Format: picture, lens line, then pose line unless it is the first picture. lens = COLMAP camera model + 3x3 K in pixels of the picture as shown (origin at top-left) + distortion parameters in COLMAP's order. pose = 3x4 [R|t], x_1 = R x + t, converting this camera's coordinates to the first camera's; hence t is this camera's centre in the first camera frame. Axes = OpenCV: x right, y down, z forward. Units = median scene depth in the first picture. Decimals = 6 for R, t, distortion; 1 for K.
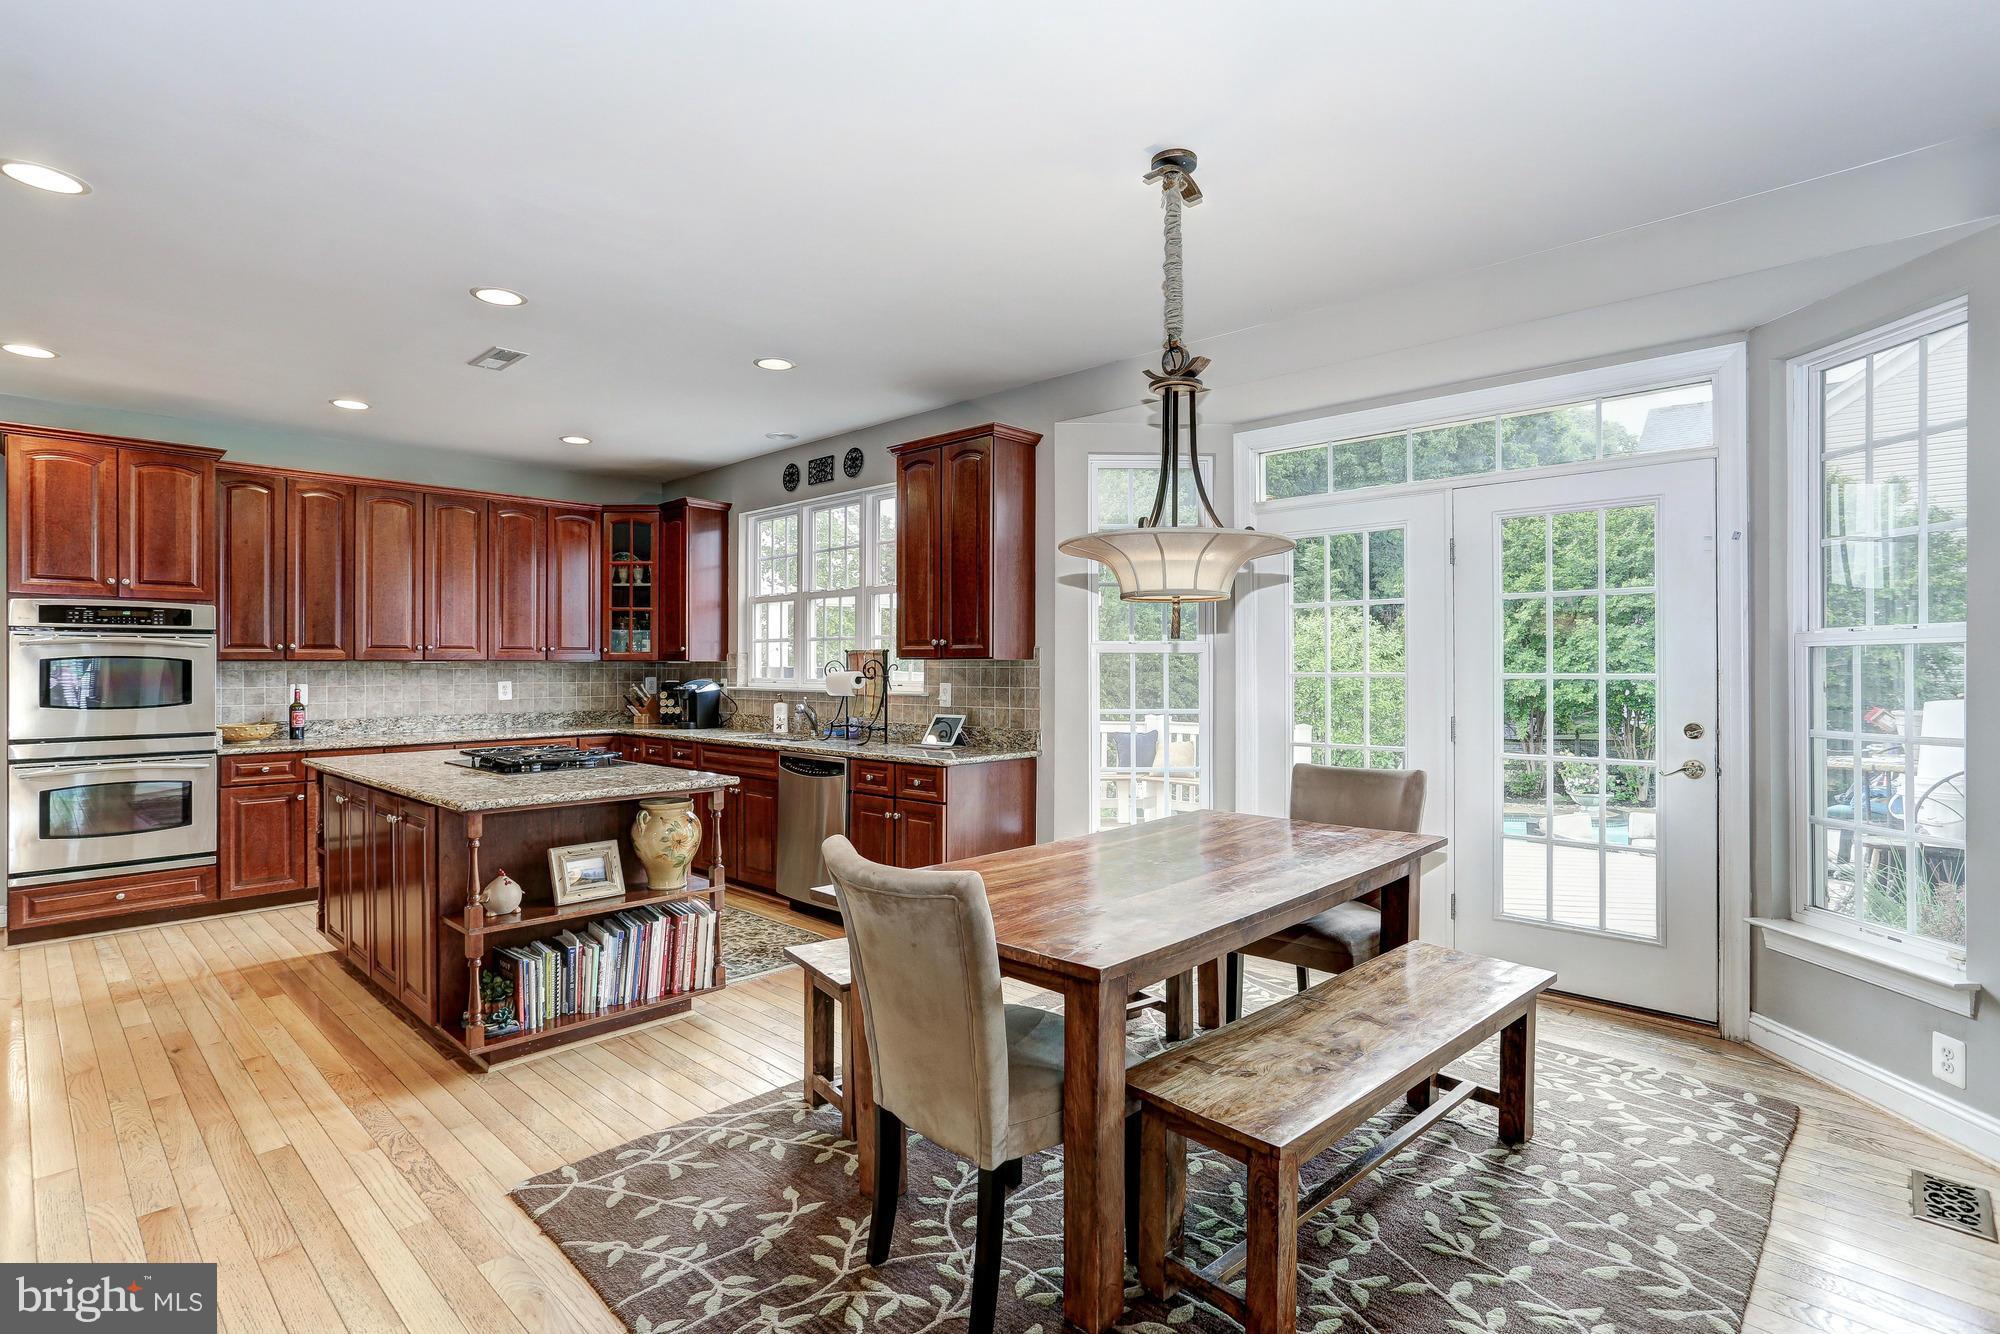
lens RADIAL K [[980.7, 0, 1001.4], [0, 980.7, 670.3], [0, 0, 1]] dist [-0.020683, 0.011125]
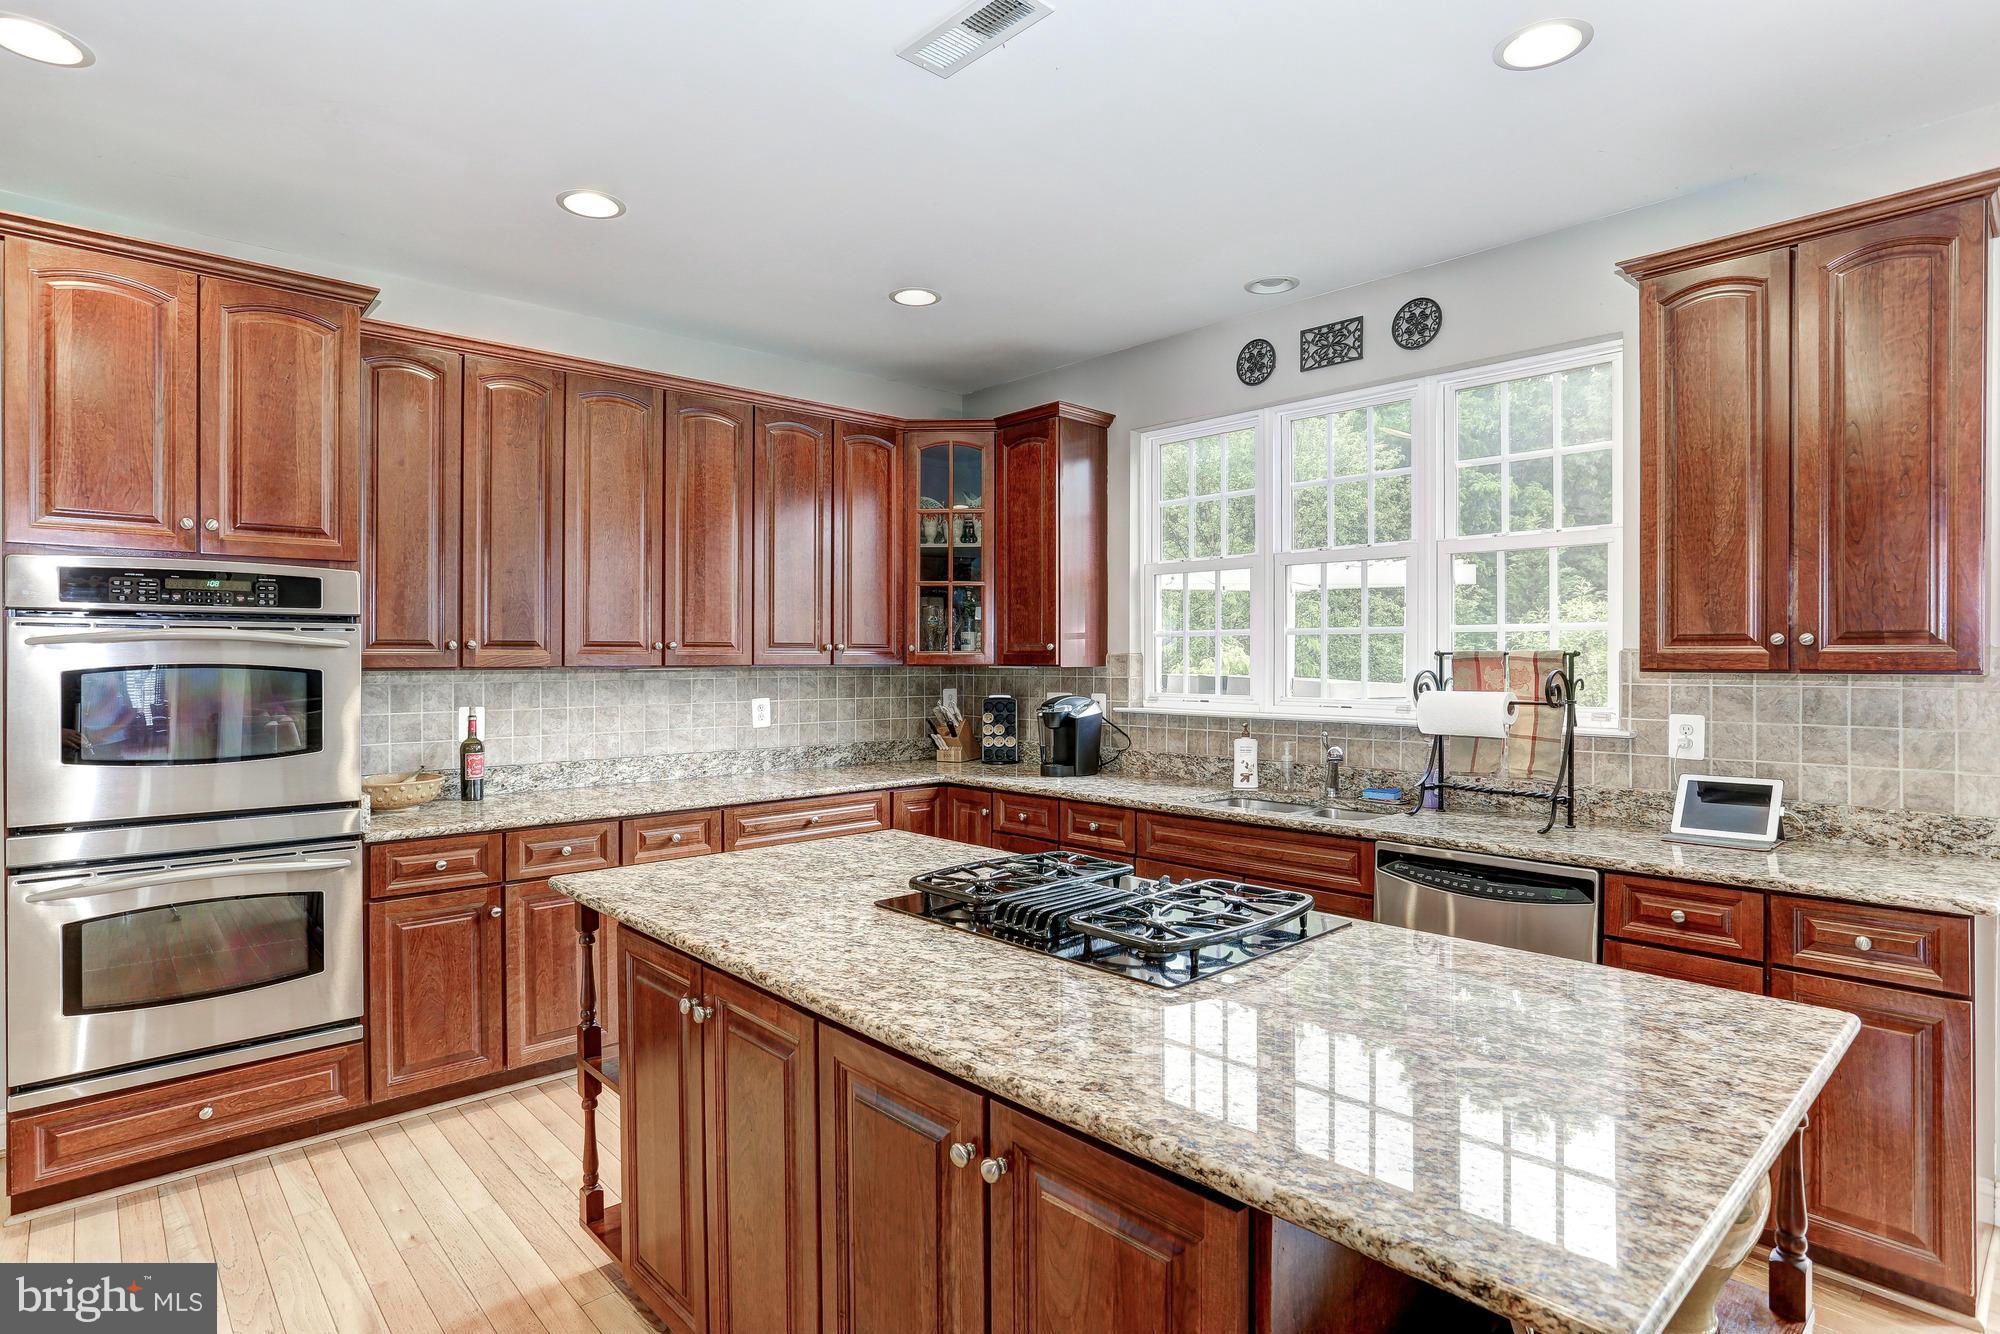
lens RADIAL K [[1051.4, 0, 1000.0], [0, 1051.4, 667.0], [0, 0, 1]] dist [-0.024963, 0.001500]
pose [[0.998289, 0.001238, -0.058461, -0.383561], [-0.001056, 0.999995, 0.003141, -0.013577], [0.058464, -0.003074, 0.998285, 0.402121]]
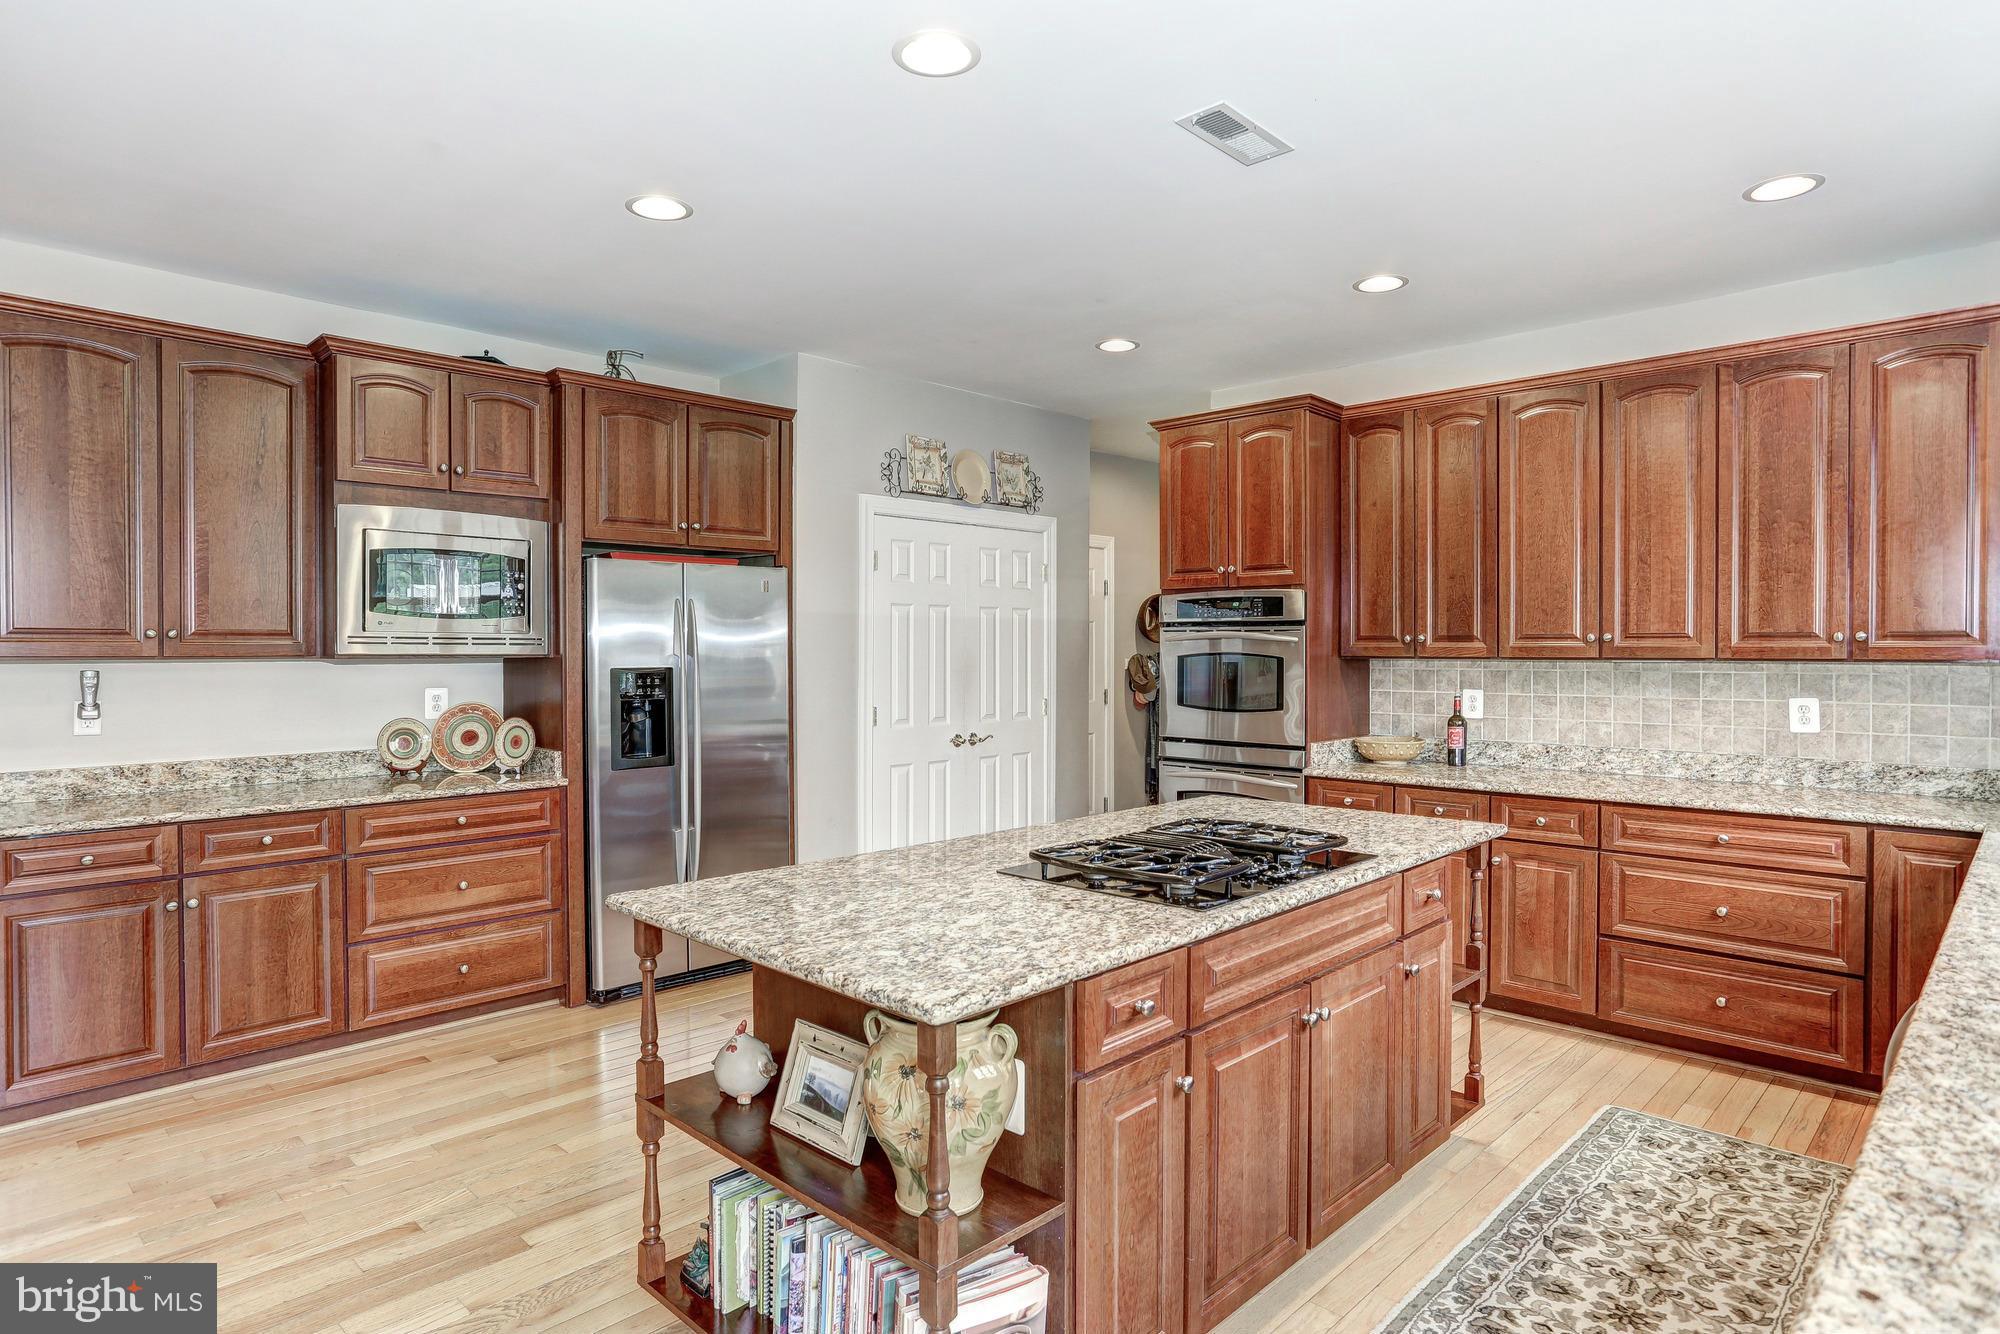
lens RADIAL K [[1083.9, 0, 960.4], [0, 1083.9, 653.4], [0, 0, 1]] dist [-0.028344, 0.000644]
pose [[-0.011524, 0.012142, -0.999860, 0.084607], [-0.002795, 0.999922, 0.012175, -0.022330], [0.999930, 0.002935, -0.011490, 0.674025]]
